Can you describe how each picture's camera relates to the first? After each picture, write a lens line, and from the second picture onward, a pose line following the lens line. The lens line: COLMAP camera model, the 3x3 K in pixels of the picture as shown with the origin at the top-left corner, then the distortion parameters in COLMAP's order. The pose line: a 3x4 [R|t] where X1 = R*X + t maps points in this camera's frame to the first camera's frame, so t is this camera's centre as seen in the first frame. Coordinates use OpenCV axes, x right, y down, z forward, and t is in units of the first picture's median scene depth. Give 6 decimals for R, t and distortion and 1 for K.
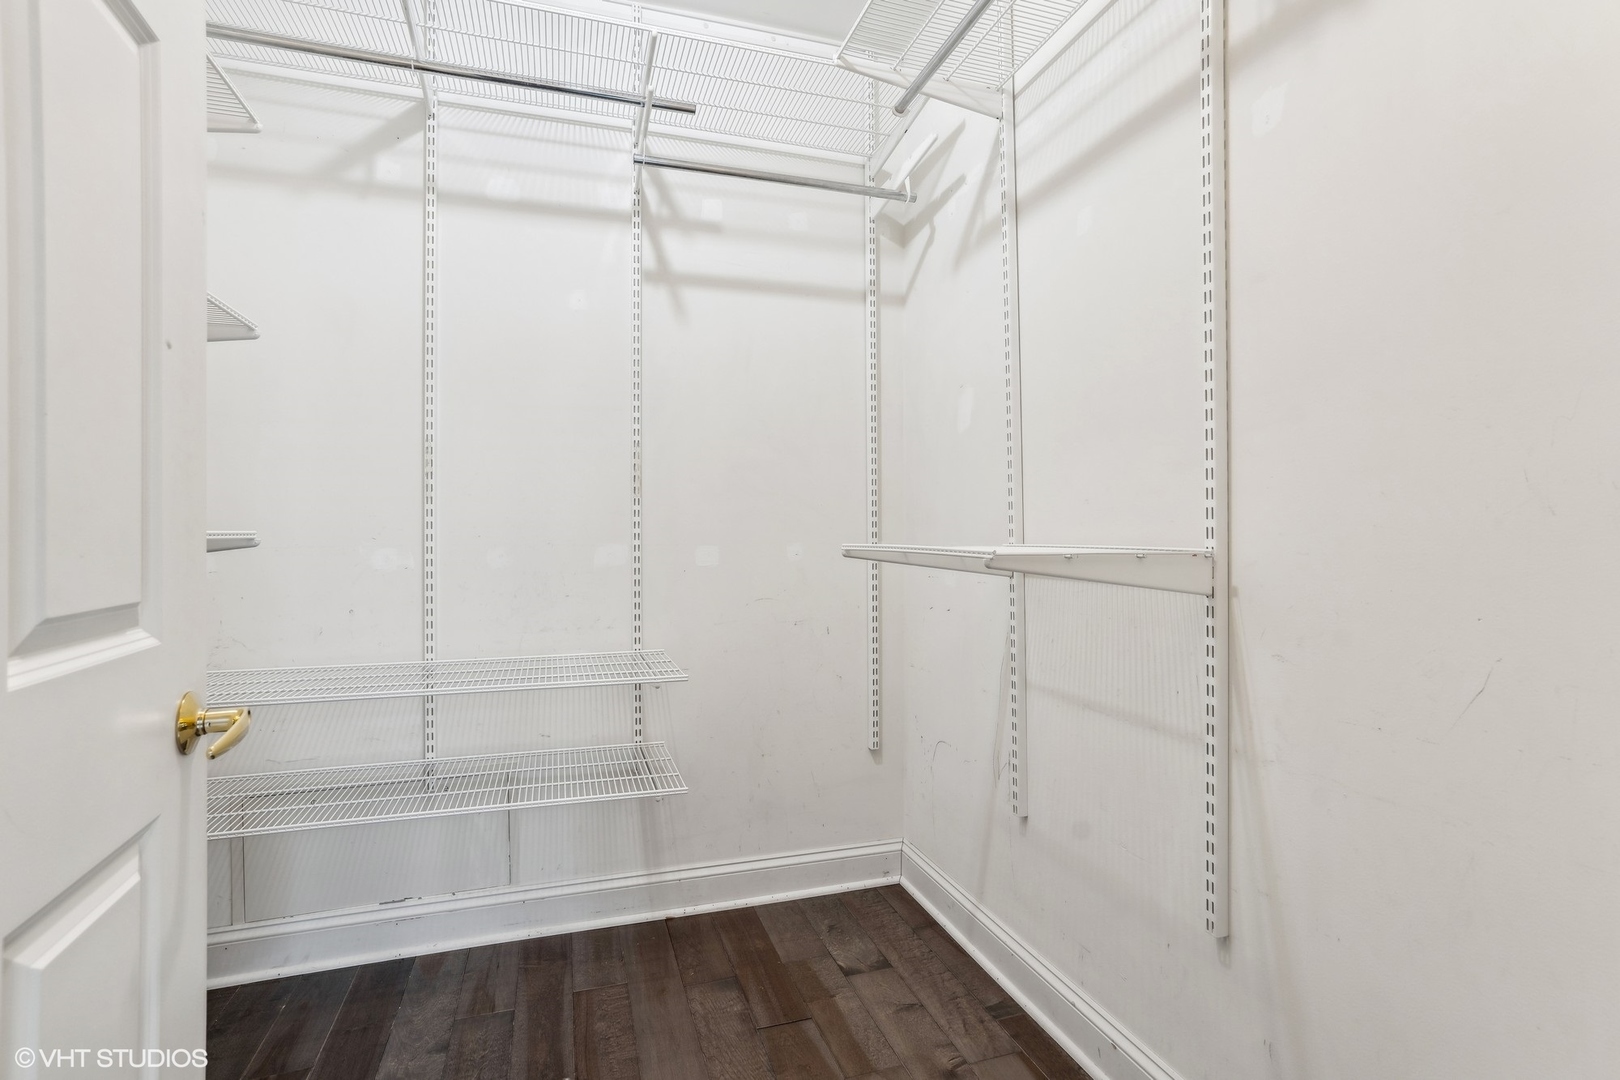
lens RADIAL K [[788.1, 0, 806.4], [0, 788.1, 538.2], [0, 0, 1]] dist [-0.028346, 0.021891]
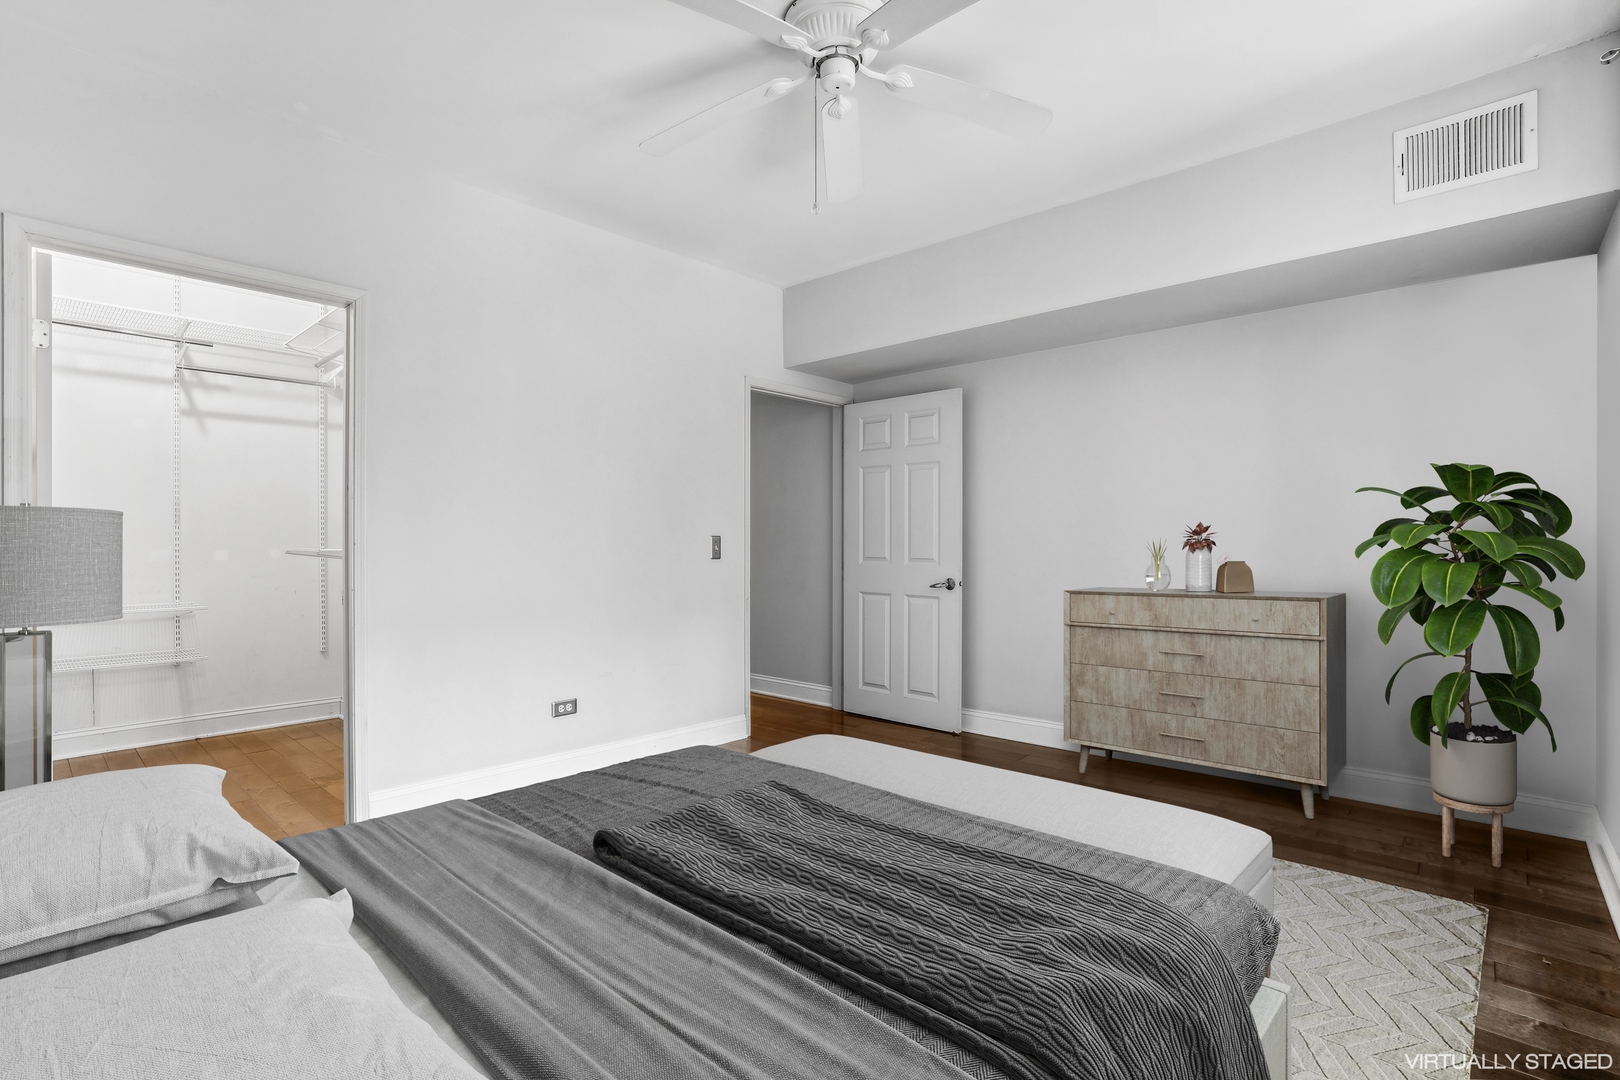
lens RADIAL K [[788.1, 0, 810.9], [0, 788.1, 549.9], [0, 0, 1]] dist [-0.028346, 0.021891]
pose [[0.853743, -0.000317, 0.520694, 0.120397], [-0.004265, 0.999962, 0.007602, -0.011861], [-0.520677, -0.008711, 0.853709, -1.484358]]
